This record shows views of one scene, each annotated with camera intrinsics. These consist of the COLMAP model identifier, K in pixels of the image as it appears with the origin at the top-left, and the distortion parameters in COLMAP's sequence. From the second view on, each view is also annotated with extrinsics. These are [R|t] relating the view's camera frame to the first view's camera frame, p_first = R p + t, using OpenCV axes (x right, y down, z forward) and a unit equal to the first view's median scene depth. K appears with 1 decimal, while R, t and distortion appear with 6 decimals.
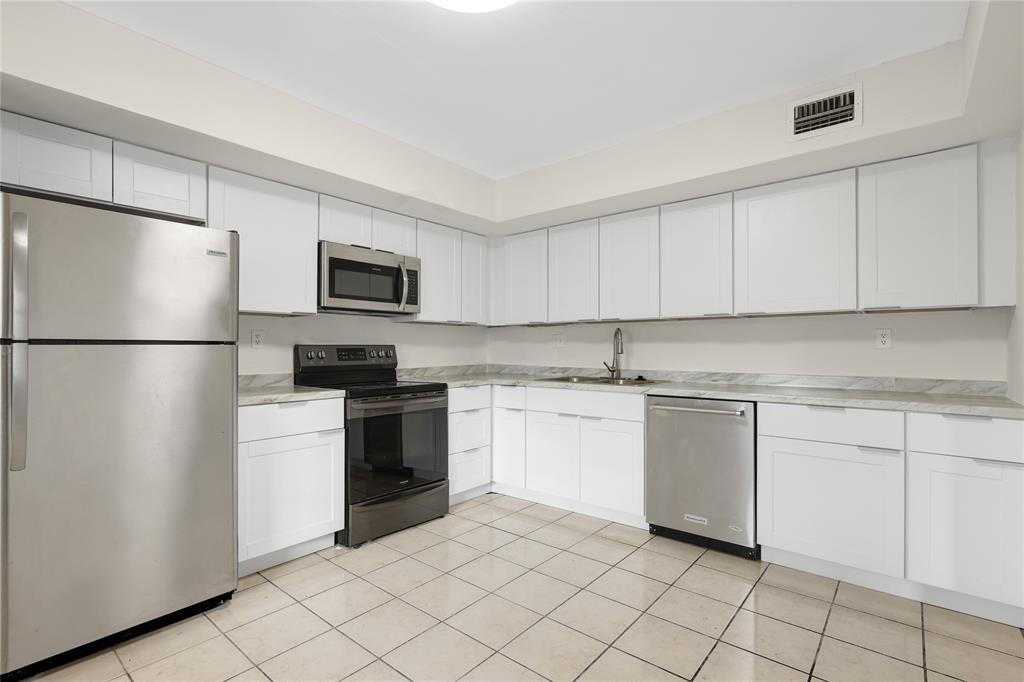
lens RADIAL K [[482.6, 0, 511.1], [0, 482.6, 344.3], [0, 0, 1]] dist [-0.001081, -0.000100]
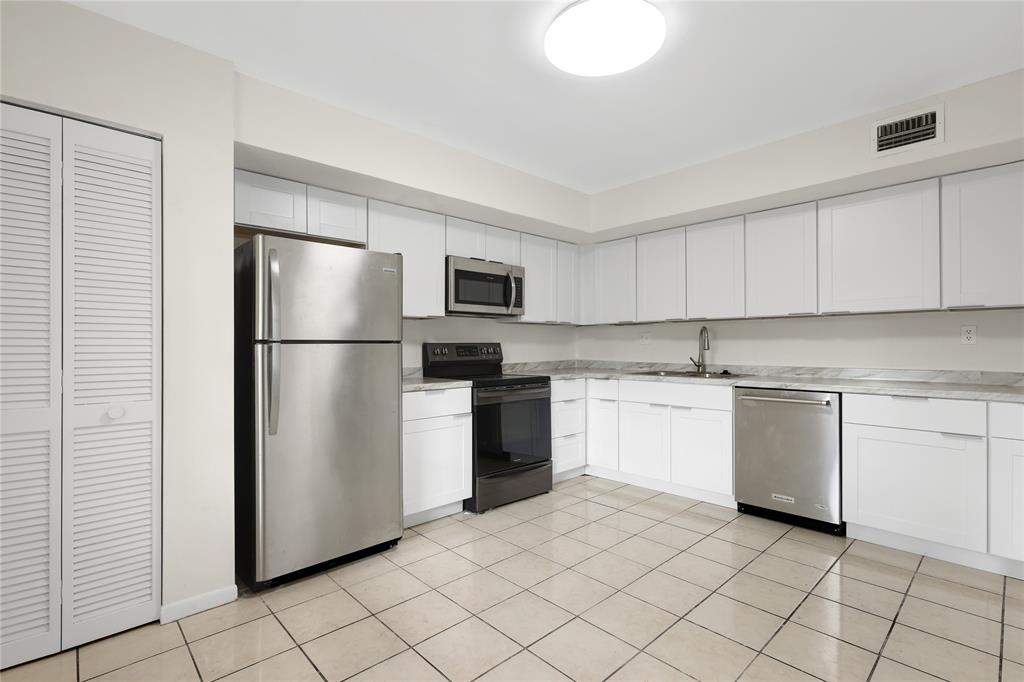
lens RADIAL K [[482.7, 0, 515.0], [0, 482.7, 342.8], [0, 0, 1]] dist [-0.000592, 0.001008]
pose [[0.993485, -0.004771, -0.113859, -0.095555], [0.005063, 0.999985, 0.002275, -0.001323], [0.113847, -0.002837, 0.993494, -0.163047]]
